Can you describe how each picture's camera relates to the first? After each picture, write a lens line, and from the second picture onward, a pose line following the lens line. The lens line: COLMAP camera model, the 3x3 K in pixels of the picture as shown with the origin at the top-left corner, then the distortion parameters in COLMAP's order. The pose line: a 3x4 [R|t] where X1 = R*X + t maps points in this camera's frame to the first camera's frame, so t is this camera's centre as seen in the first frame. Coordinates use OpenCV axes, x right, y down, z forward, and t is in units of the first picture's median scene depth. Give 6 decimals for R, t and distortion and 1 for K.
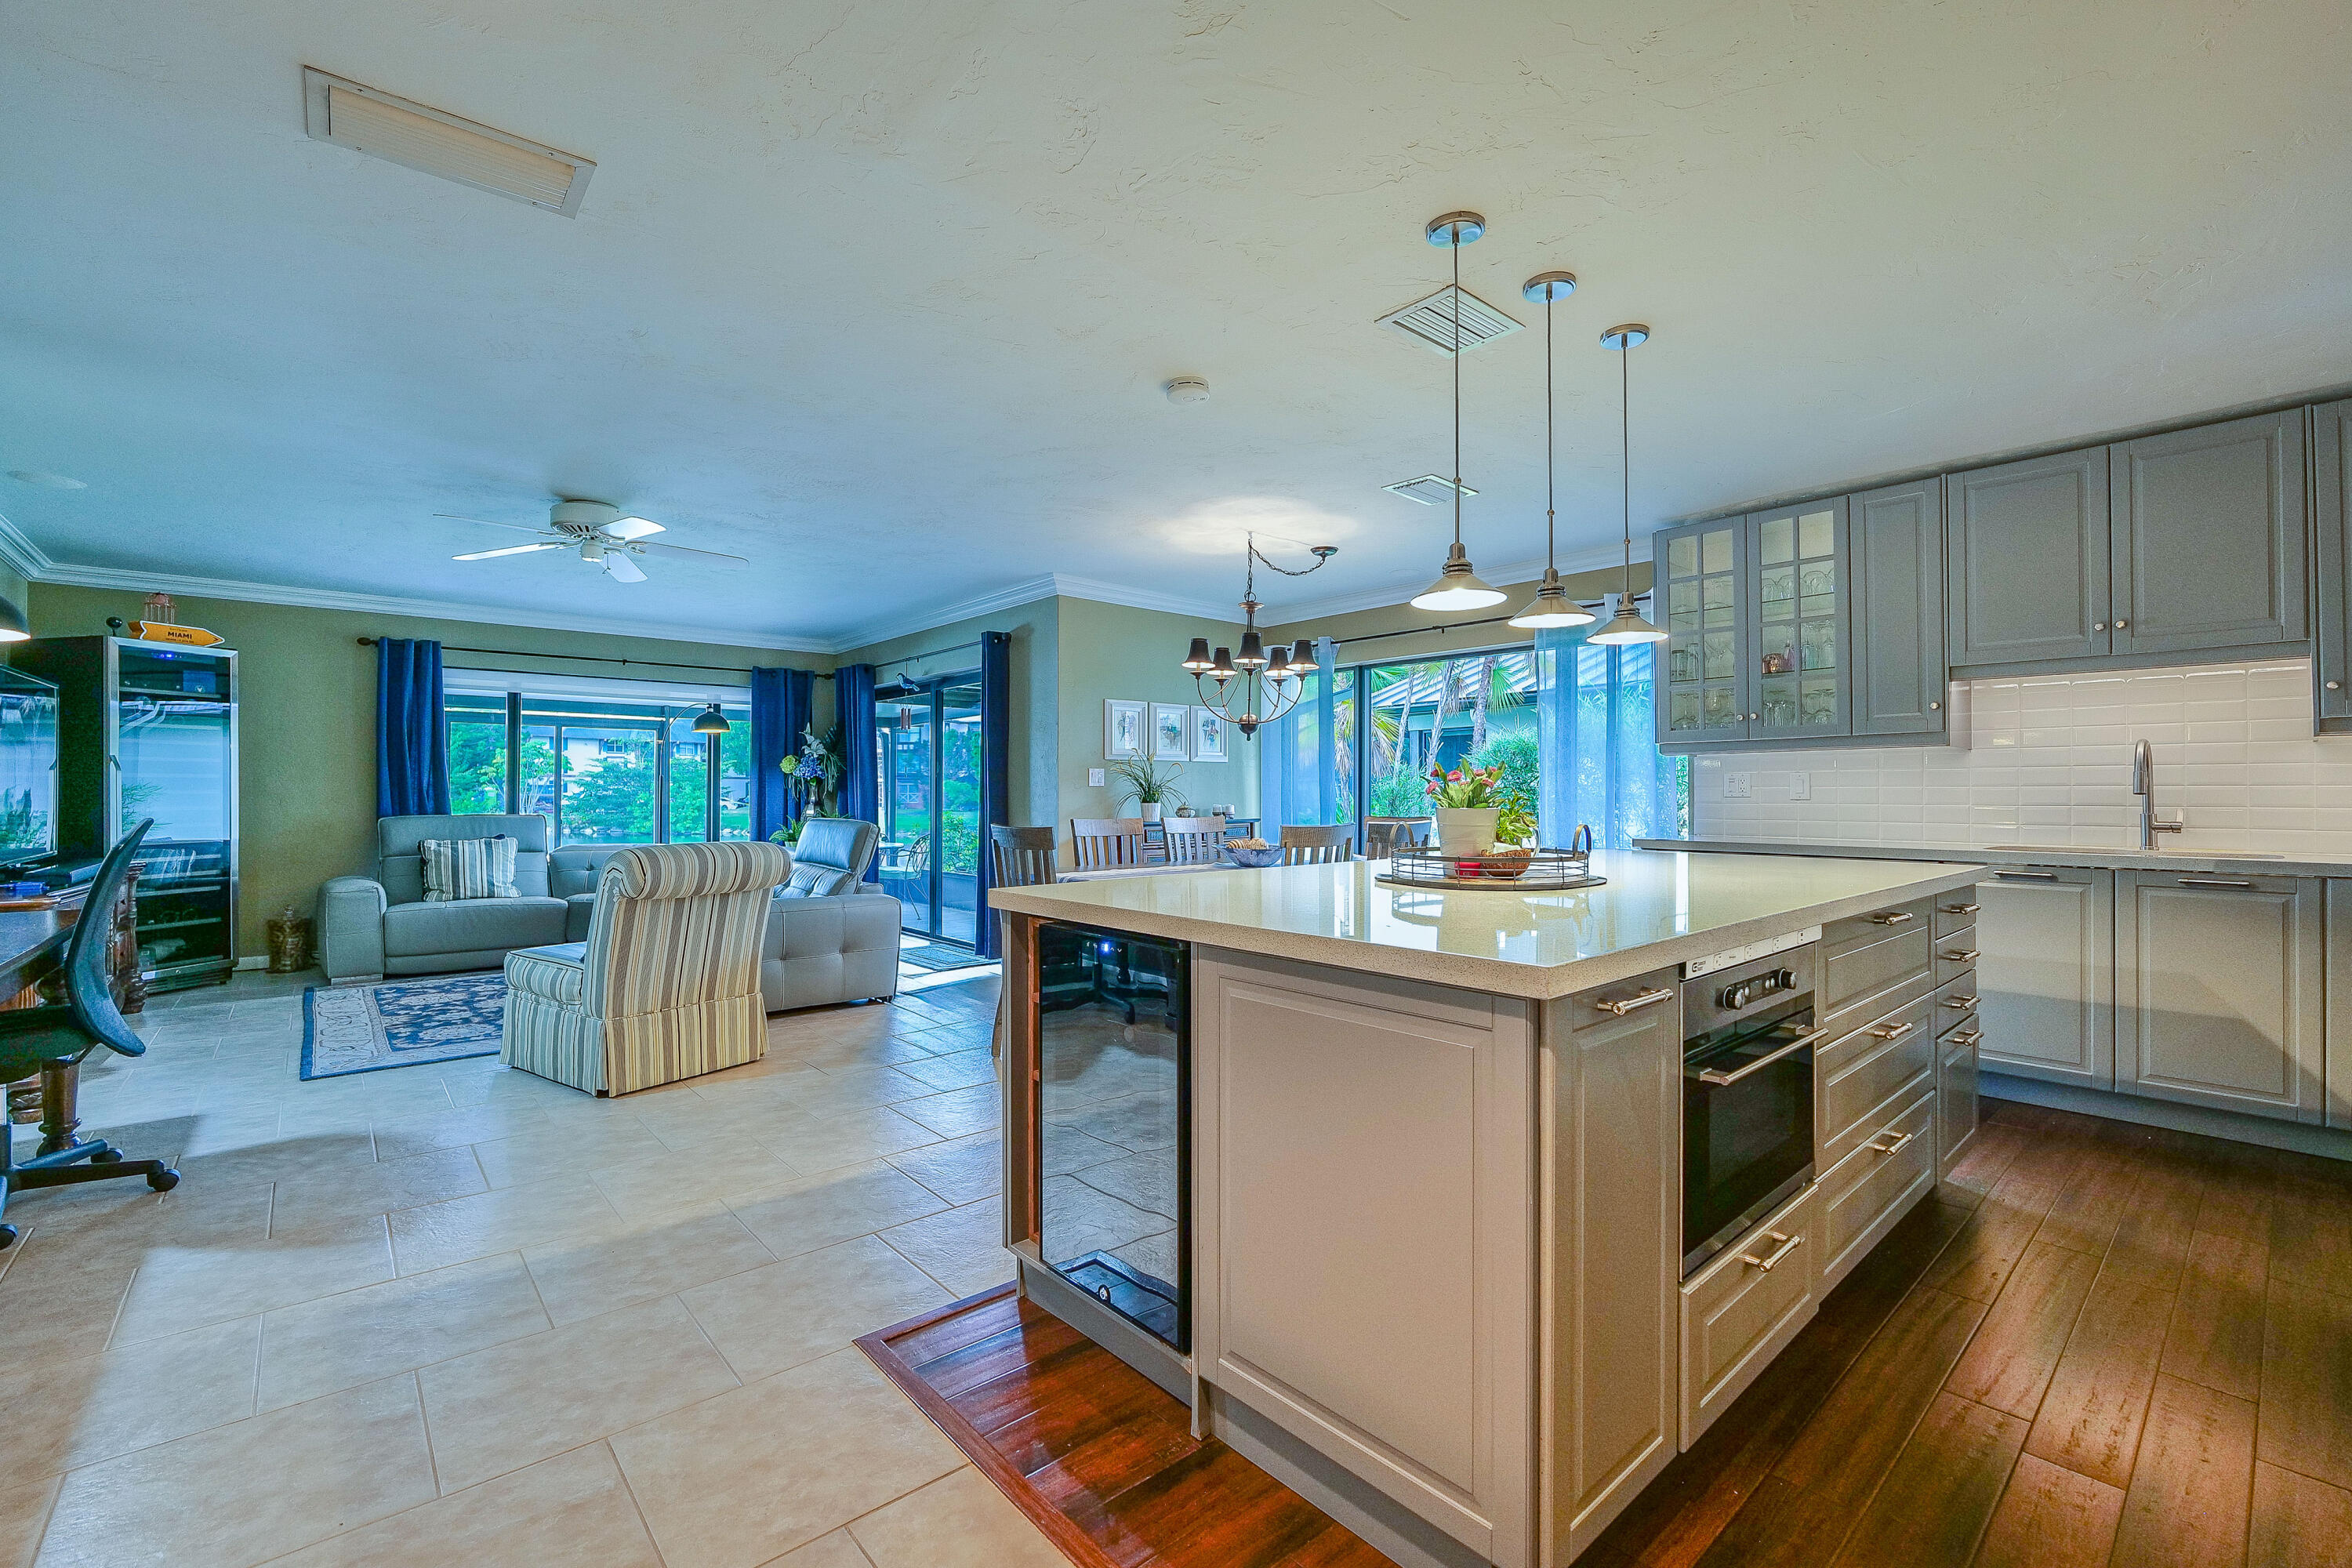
lens RADIAL K [[1012.3, 0, 1172.8], [0, 1012.3, 785.9], [0, 0, 1]] dist [-0.008276, 0.000051]
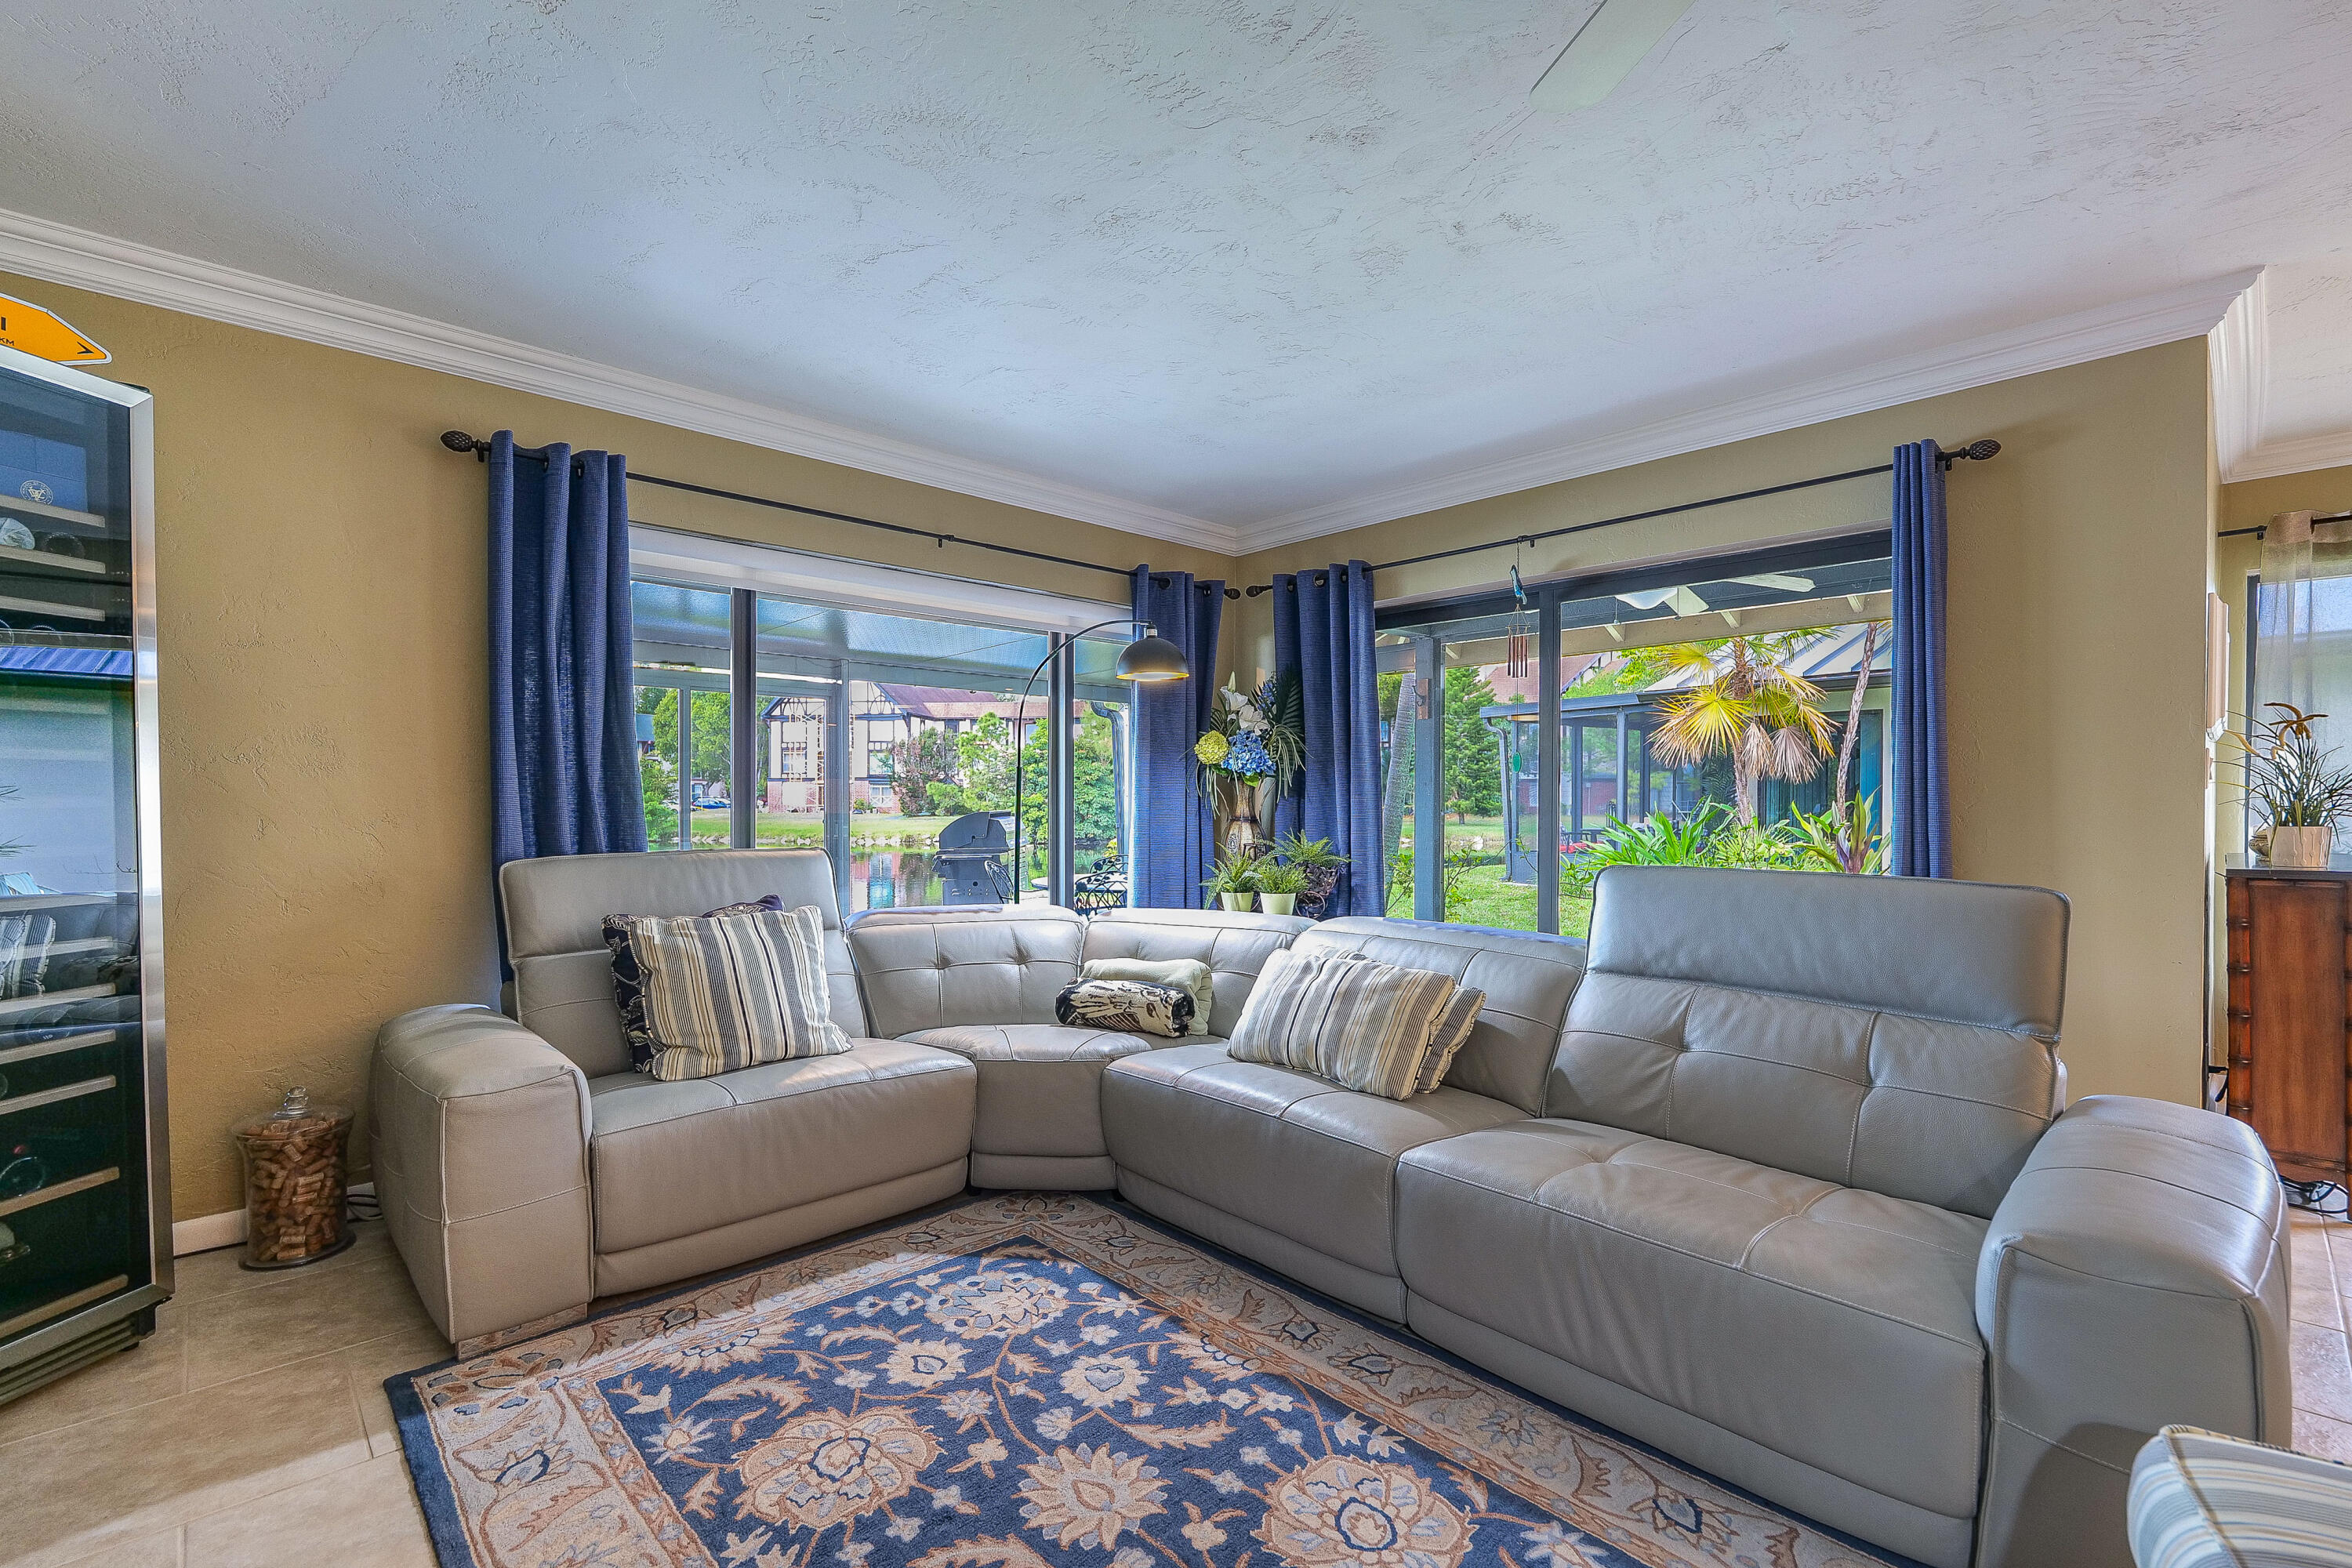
lens RADIAL K [[1020.9, 0, 1179.5], [0, 1020.9, 807.4], [0, 0, 1]] dist [-0.014226, -0.000017]
pose [[0.998276, -0.002752, 0.058624, -0.546496], [0.001658, 0.999824, 0.018694, 0.001361], [-0.058665, -0.018565, 0.998105, 0.577505]]
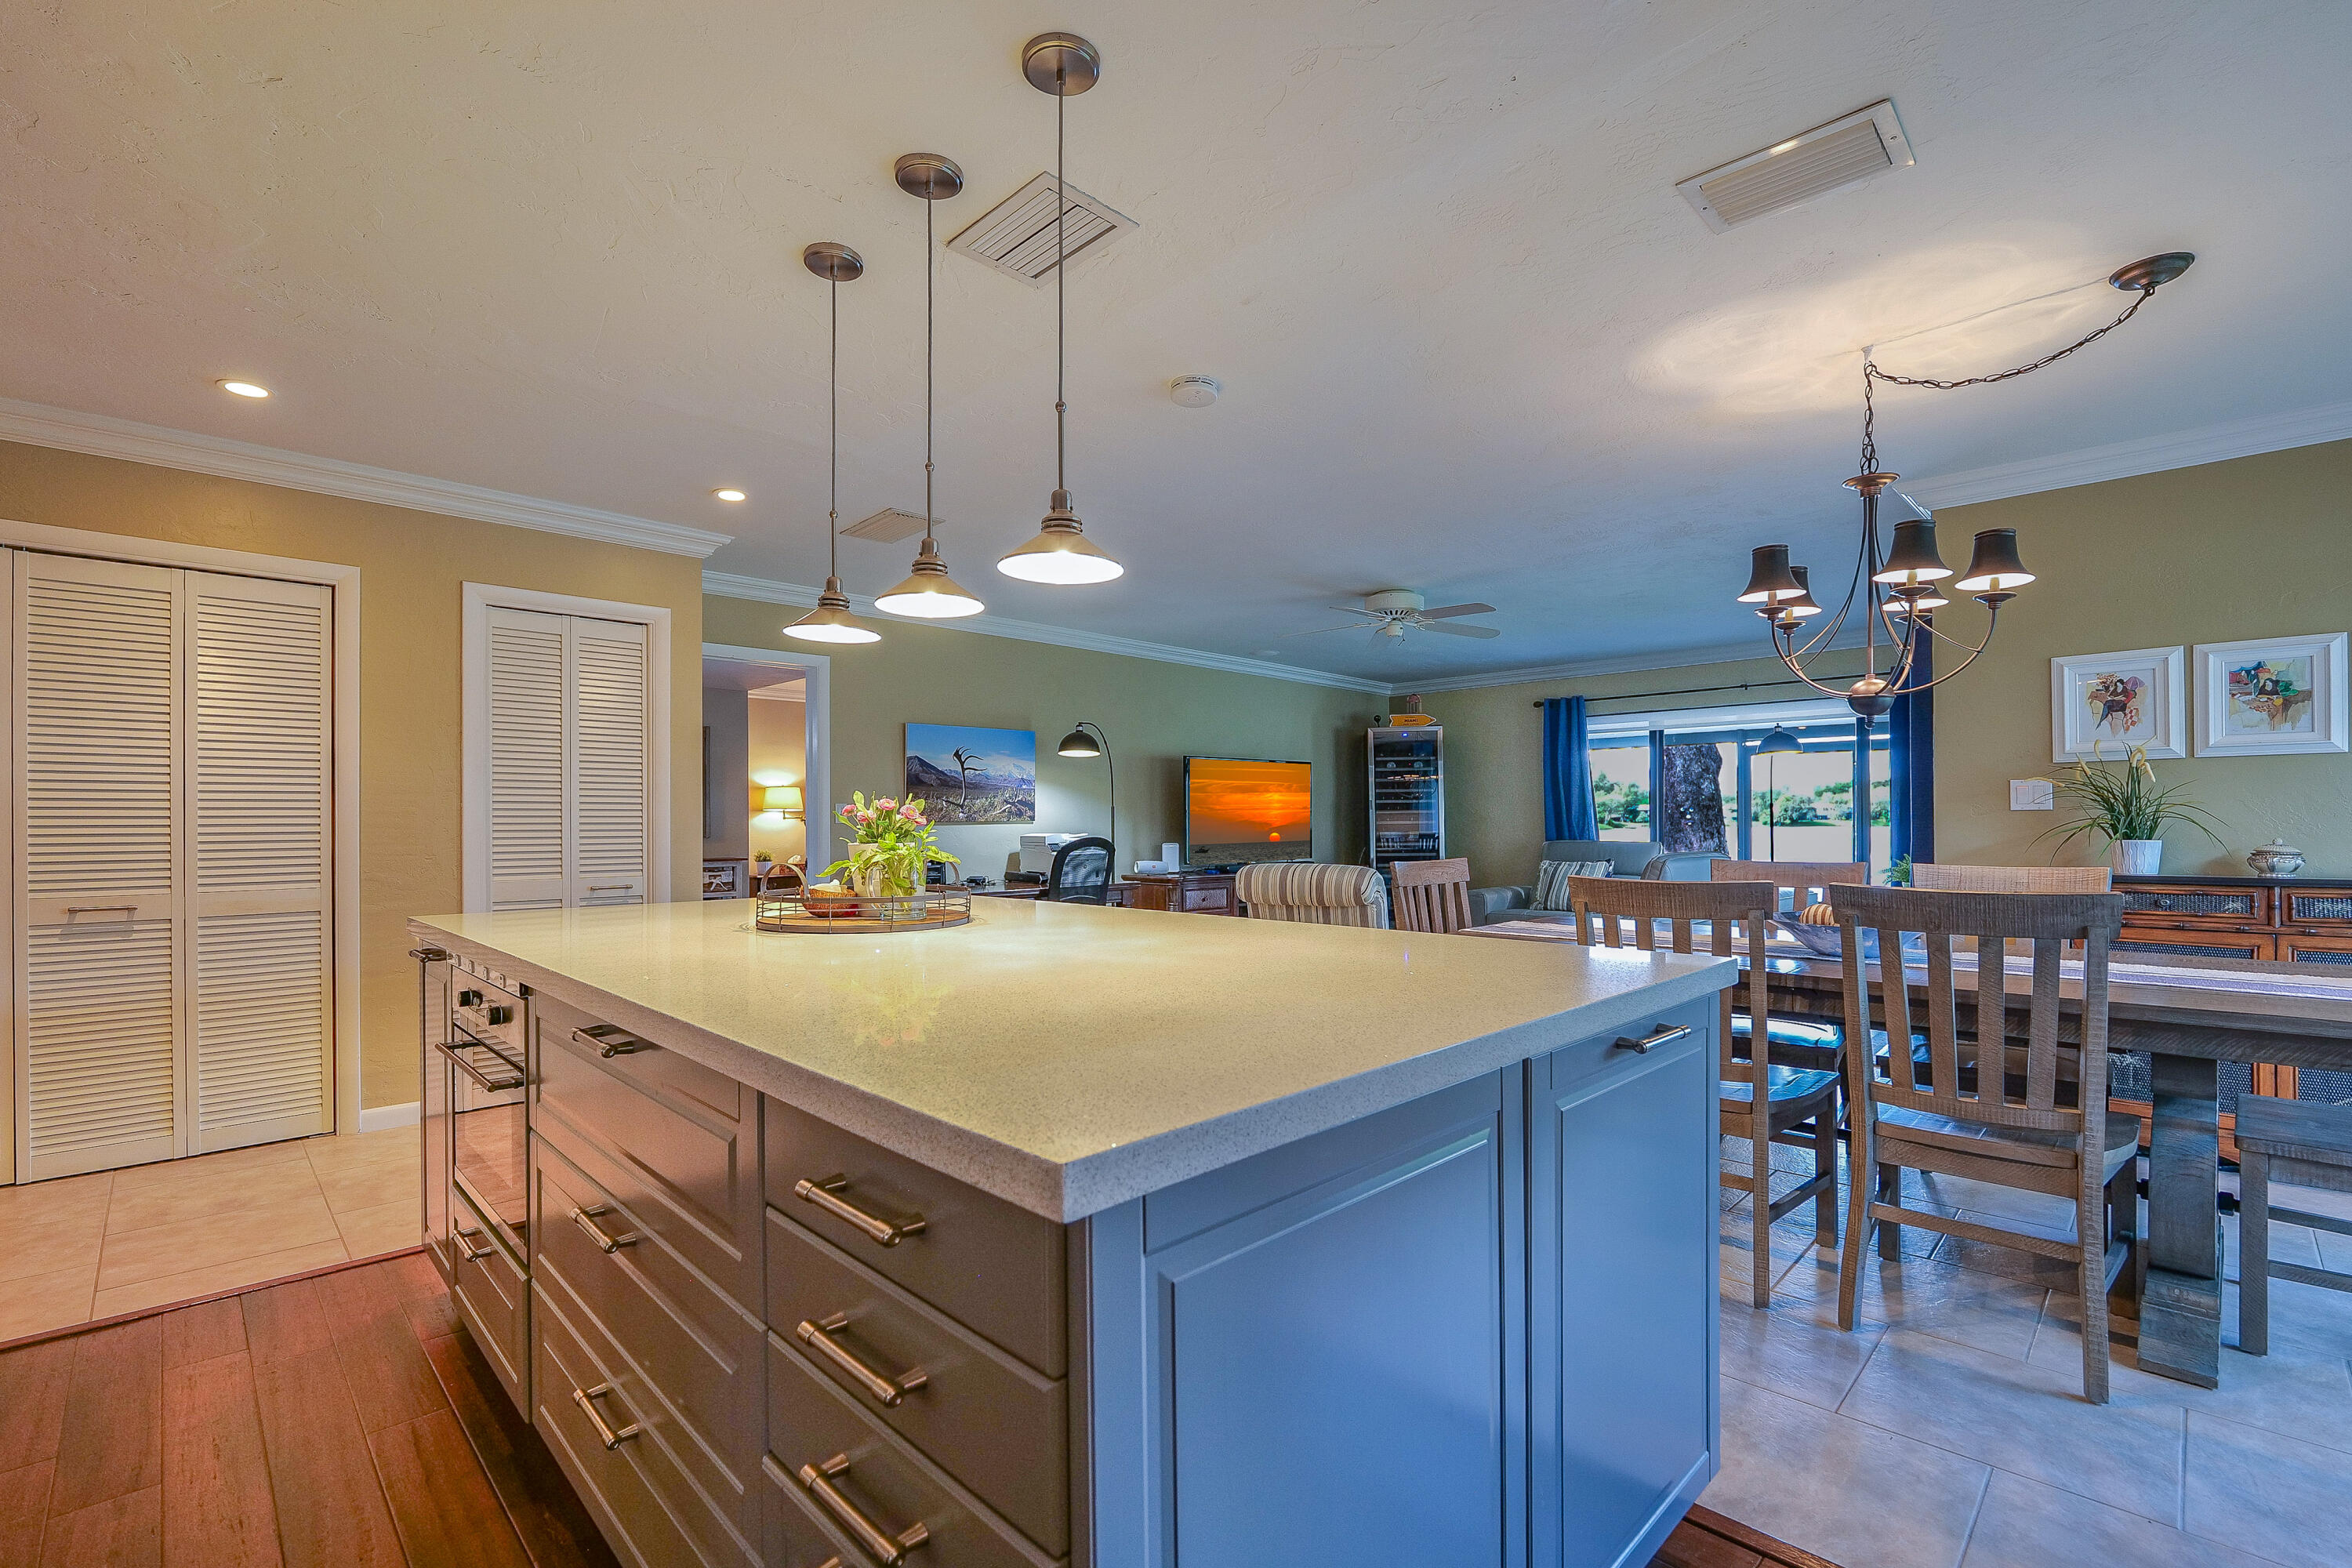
lens RADIAL K [[1014.4, 0, 1164.5], [0, 1014.4, 817.9], [0, 0, 1]] dist [0.000303, -0.000021]
pose [[0.060481, -0.005465, -0.998154, 0.476265], [0.011502, 0.999922, -0.004778, 0.001774], [0.998103, -0.011192, 0.060539, 0.459763]]
